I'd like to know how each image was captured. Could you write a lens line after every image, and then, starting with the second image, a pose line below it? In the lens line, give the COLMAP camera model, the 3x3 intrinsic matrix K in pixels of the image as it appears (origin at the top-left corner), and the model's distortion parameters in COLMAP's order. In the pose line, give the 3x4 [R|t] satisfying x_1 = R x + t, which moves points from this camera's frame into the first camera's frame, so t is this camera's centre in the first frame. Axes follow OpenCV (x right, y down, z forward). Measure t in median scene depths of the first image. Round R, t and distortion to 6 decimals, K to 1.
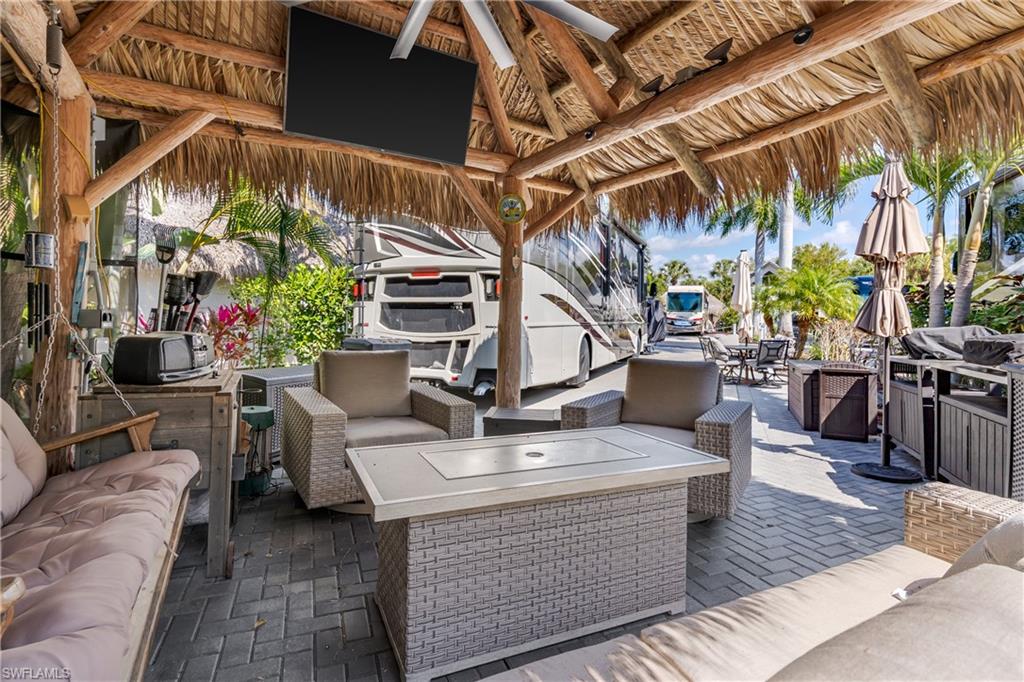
lens RADIAL K [[504.9, 0, 517.3], [0, 504.9, 320.4], [0, 0, 1]] dist [0.002194, 0.000045]
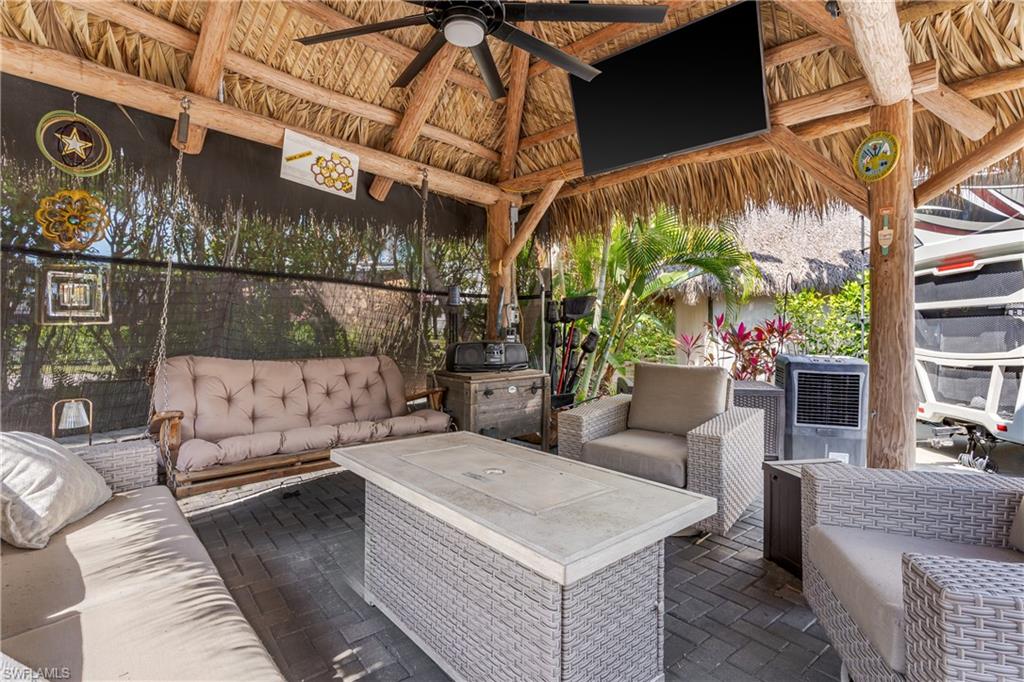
lens RADIAL K [[489.7, 0, 512.0], [0, 489.7, 341.0], [0, 0, 1]] dist [0.003836, 0.000340]
pose [[0.265561, 0.005220, -0.964080, 0.298636], [0.000800, 0.999984, 0.005635, 0.004669], [0.964094, -0.002267, 0.265553, 0.255521]]
